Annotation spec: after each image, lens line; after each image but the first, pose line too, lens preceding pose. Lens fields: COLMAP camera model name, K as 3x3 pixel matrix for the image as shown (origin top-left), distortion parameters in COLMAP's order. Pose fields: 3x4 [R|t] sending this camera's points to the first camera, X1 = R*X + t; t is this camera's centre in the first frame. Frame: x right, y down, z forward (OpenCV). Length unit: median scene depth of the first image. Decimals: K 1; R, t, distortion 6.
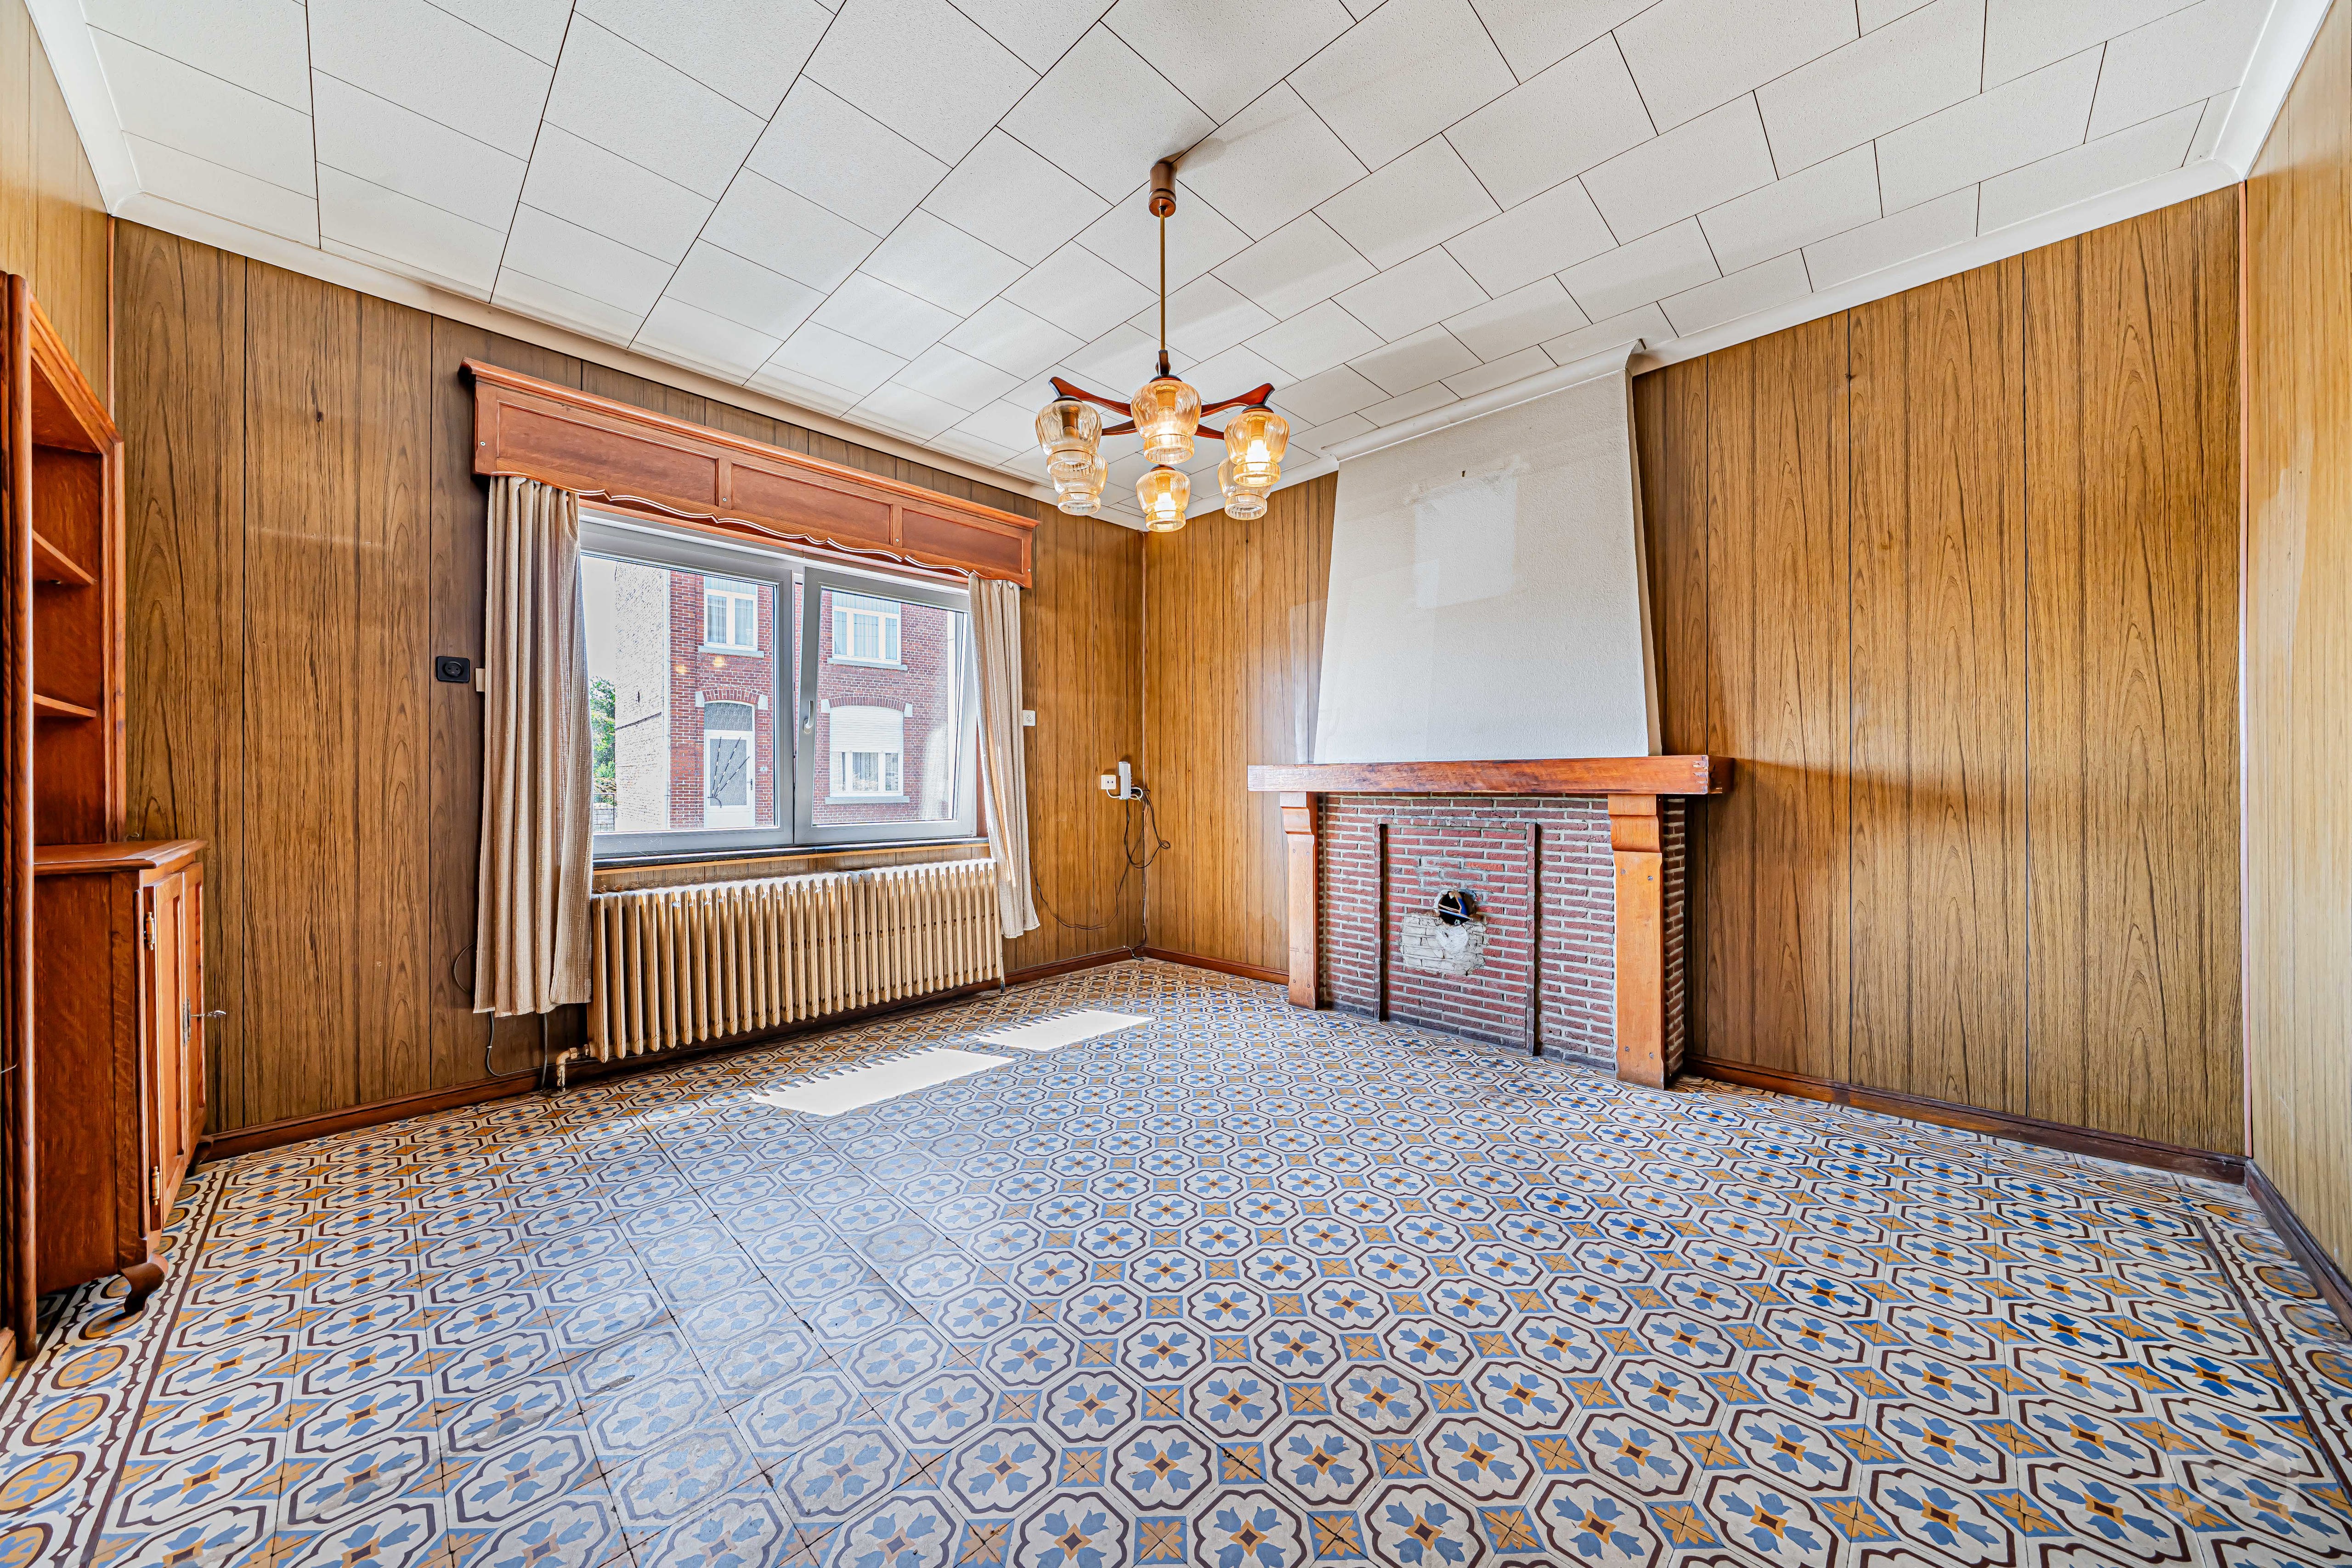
lens RADIAL K [[802.7, 0, 1181.7], [0, 802.7, 785.1], [0, 0, 1]] dist [-0.007502, -0.000124]
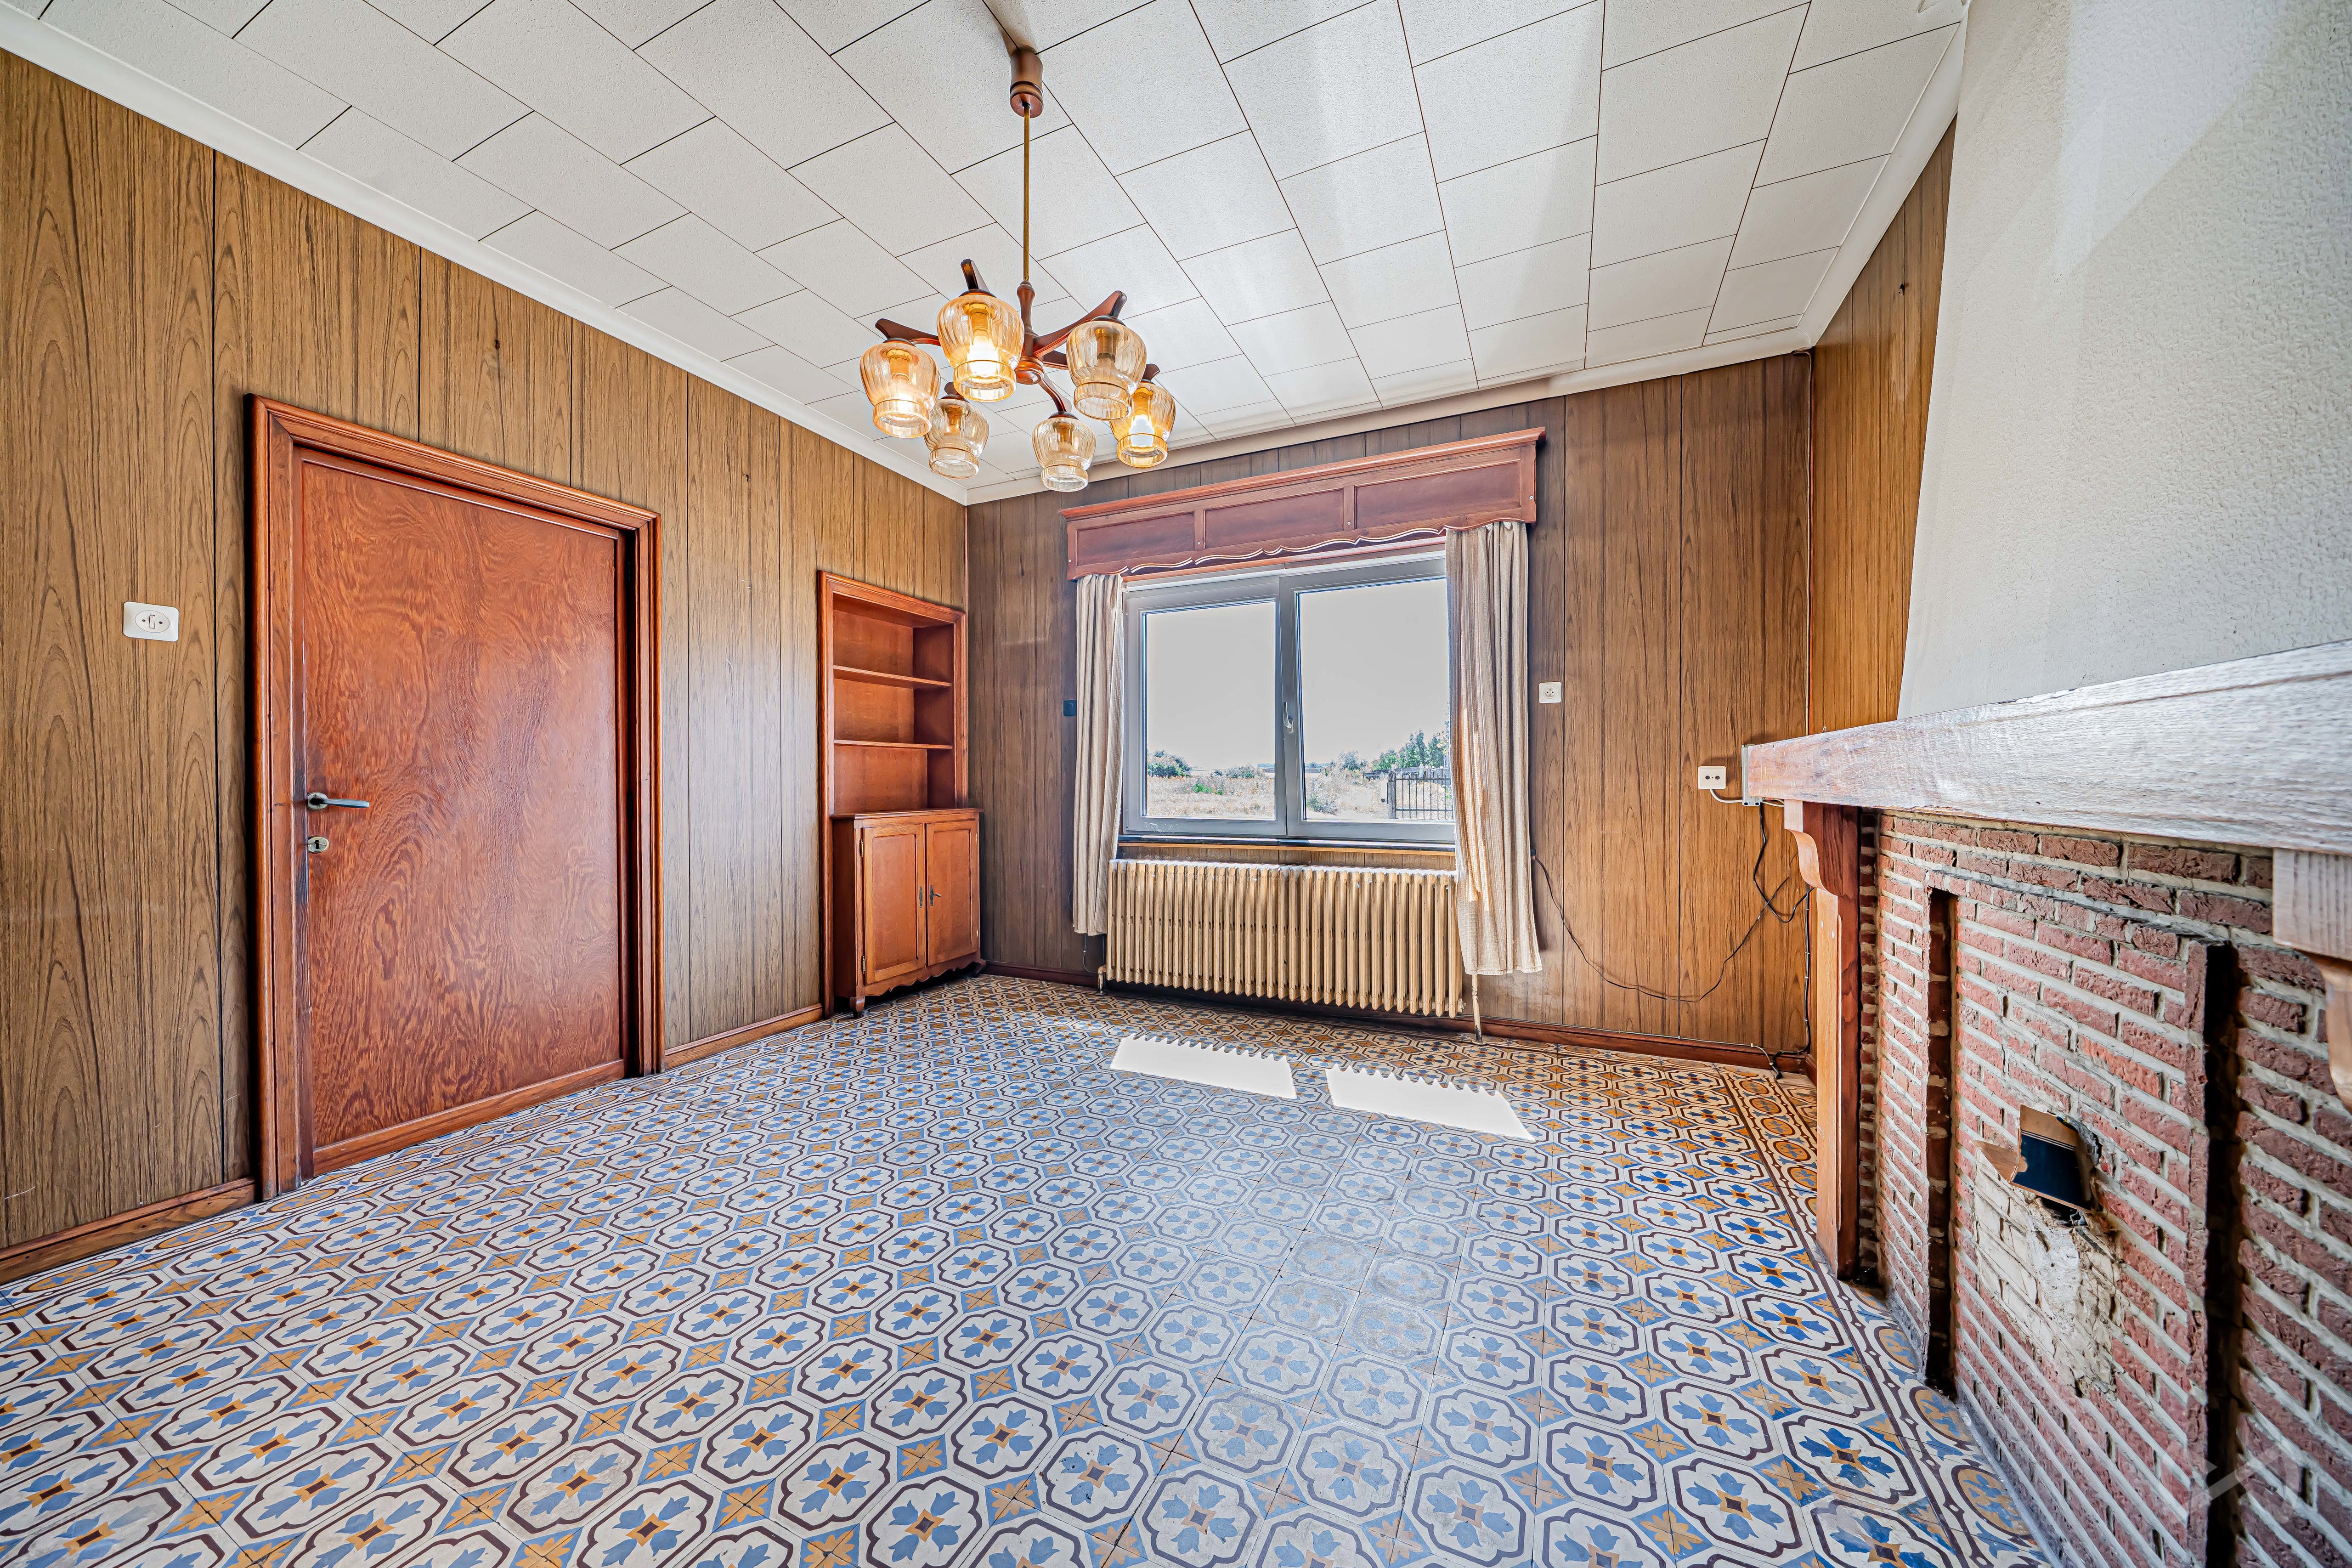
lens RADIAL K [[802.7, 0, 1183.9], [0, 802.7, 784.2], [0, 0, 1]] dist [-0.007502, -0.000124]
pose [[0.317552, 0.007247, -0.948213, 0.535195], [-0.001689, 0.999974, 0.007077, -0.003440], [0.948239, -0.000646, 0.317556, 0.567484]]
